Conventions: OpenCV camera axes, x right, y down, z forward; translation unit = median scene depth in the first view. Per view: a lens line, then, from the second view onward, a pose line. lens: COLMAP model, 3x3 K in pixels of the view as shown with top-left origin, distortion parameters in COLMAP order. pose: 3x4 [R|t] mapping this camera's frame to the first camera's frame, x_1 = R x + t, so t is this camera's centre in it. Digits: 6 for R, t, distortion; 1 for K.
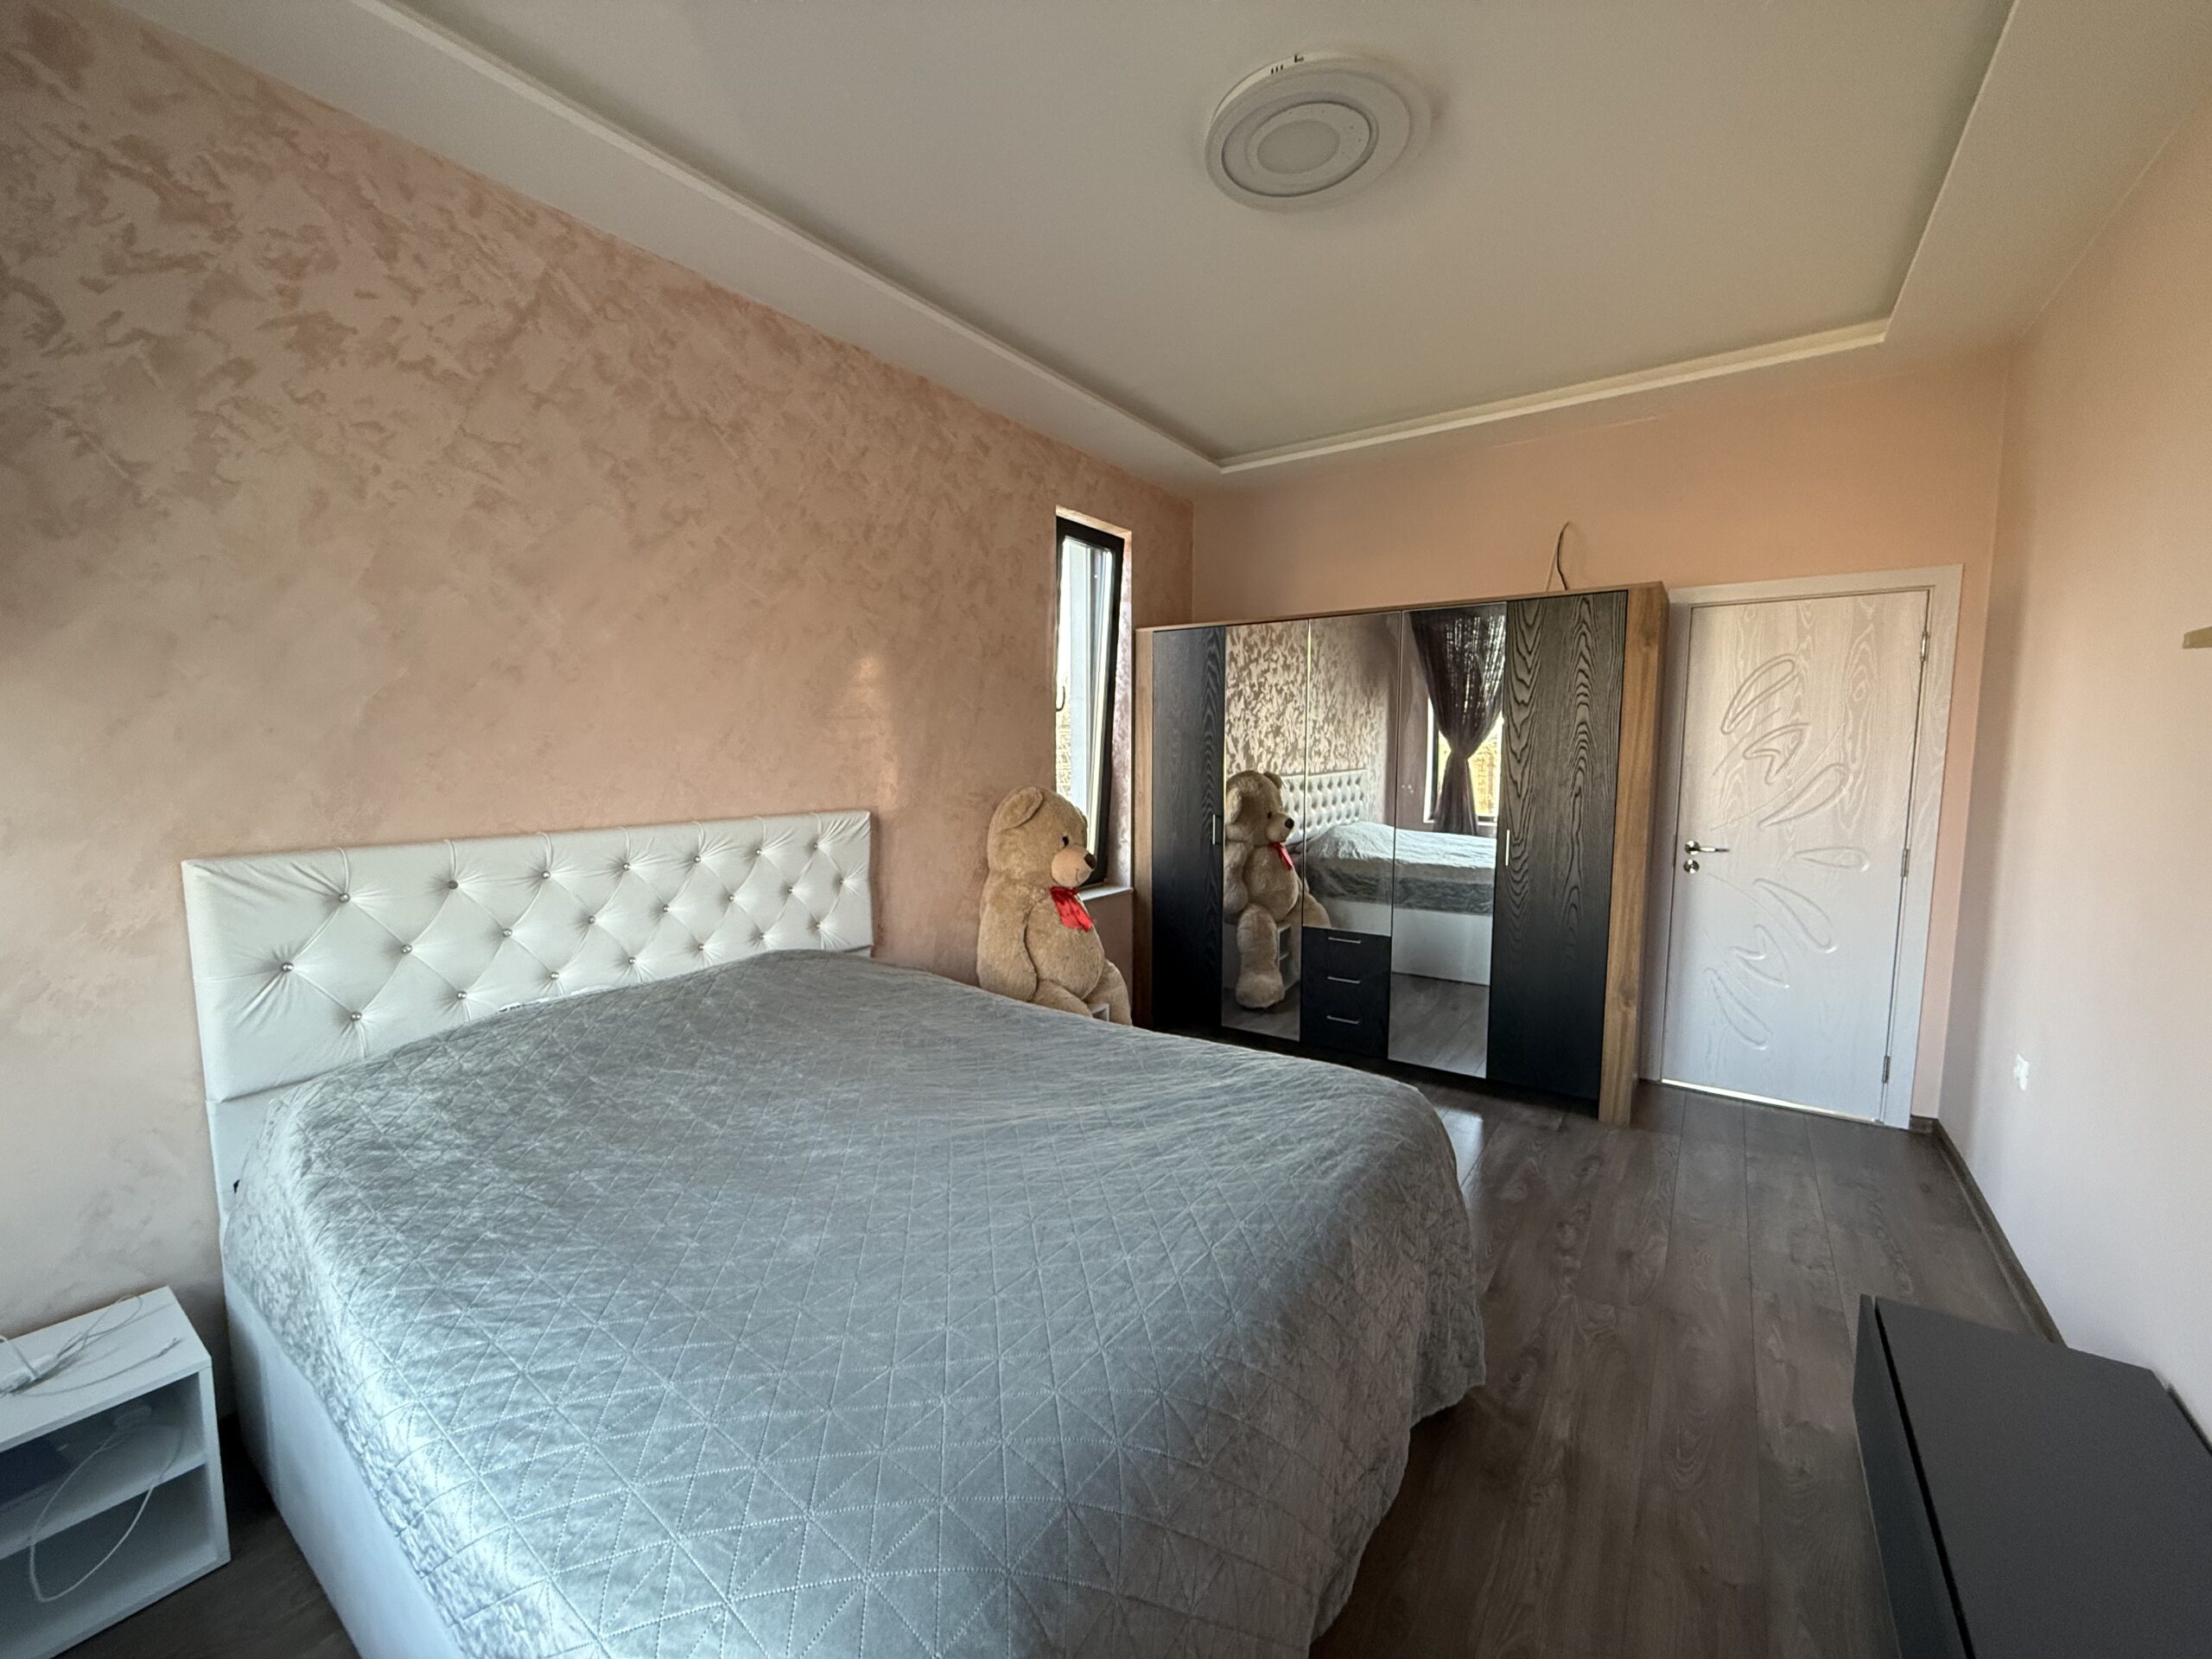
lens RADIAL K [[883.2, 0, 1103.7], [0, 883.2, 833.5], [0, 0, 1]] dist [0.002255, 0.000432]
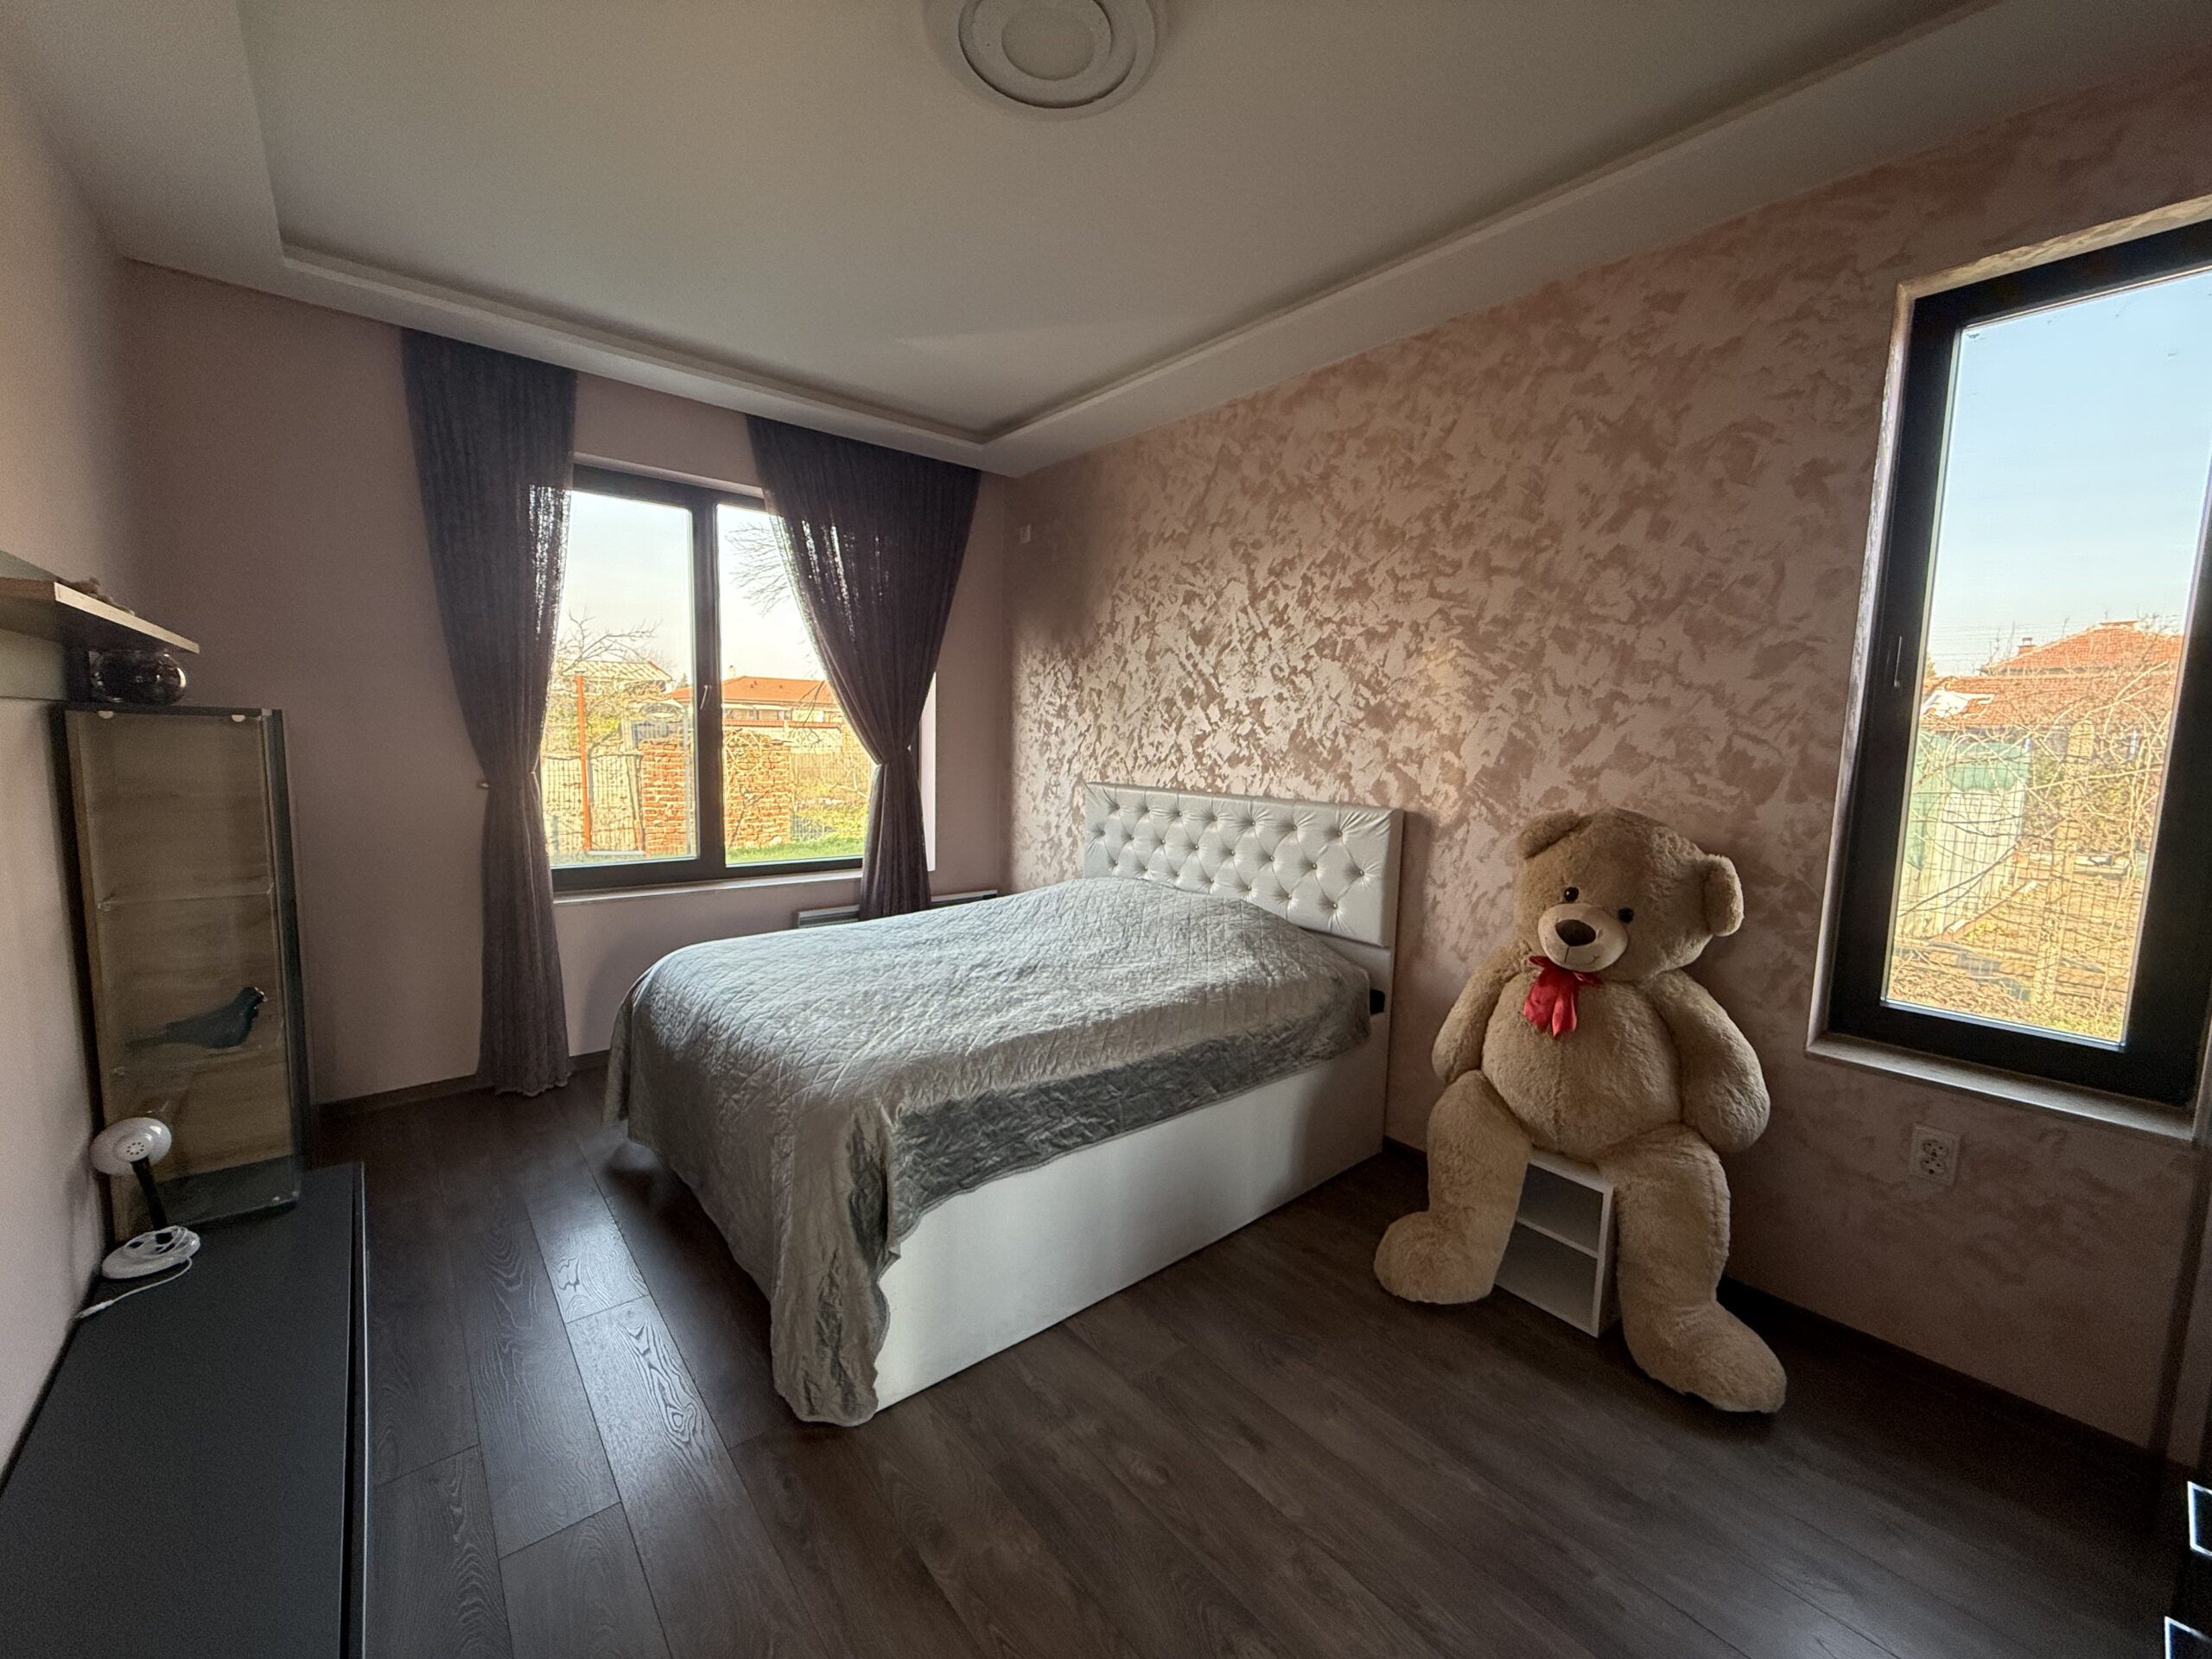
lens RADIAL K [[883.2, 0, 1105.1], [0, 883.2, 829.2], [0, 0, 1]] dist [0.002255, 0.000432]
pose [[-0.253439, 0.097544, -0.962421, 0.809784], [-0.116009, 0.984658, 0.130347, -0.102528], [0.960370, 0.144684, -0.238234, 1.000577]]
